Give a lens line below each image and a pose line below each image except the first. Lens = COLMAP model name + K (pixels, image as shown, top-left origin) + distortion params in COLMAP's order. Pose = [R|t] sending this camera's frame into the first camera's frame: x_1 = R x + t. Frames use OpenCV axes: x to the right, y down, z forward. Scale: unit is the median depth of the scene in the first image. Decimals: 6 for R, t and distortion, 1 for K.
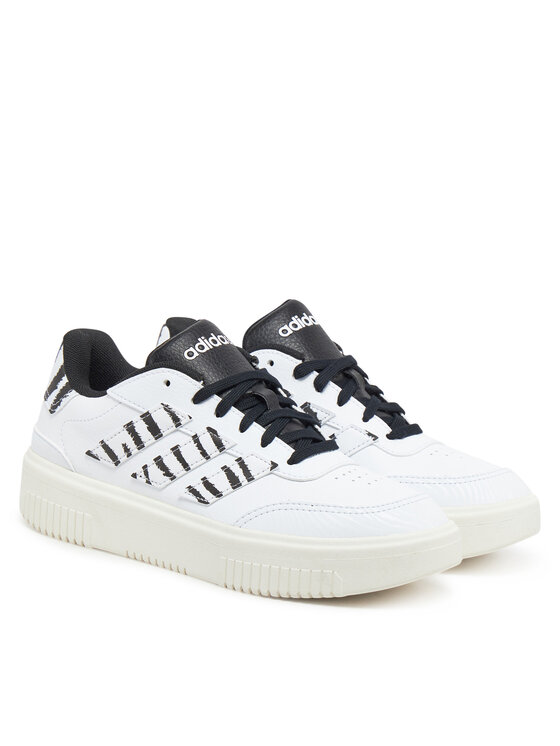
lens RADIAL K [[1928.8, 0, 280.4], [0, 1928.8, 373.3], [0, 0, 1]] dist [0.144986, 0.000000]
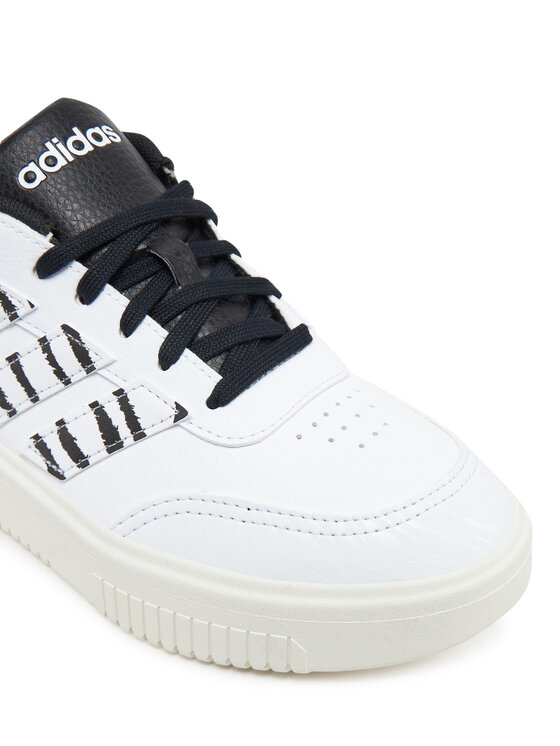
lens RADIAL K [[1036.2, 0, 276.9], [0, 1036.2, 373.3], [0, 0, 1]] dist [-0.024257, 0.000000]
pose [[0.996795, -0.004047, -0.079895, 0.044466], [0.034524, 0.922686, 0.384003, -0.067998], [0.072164, -0.385531, 0.919869, 0.730985]]
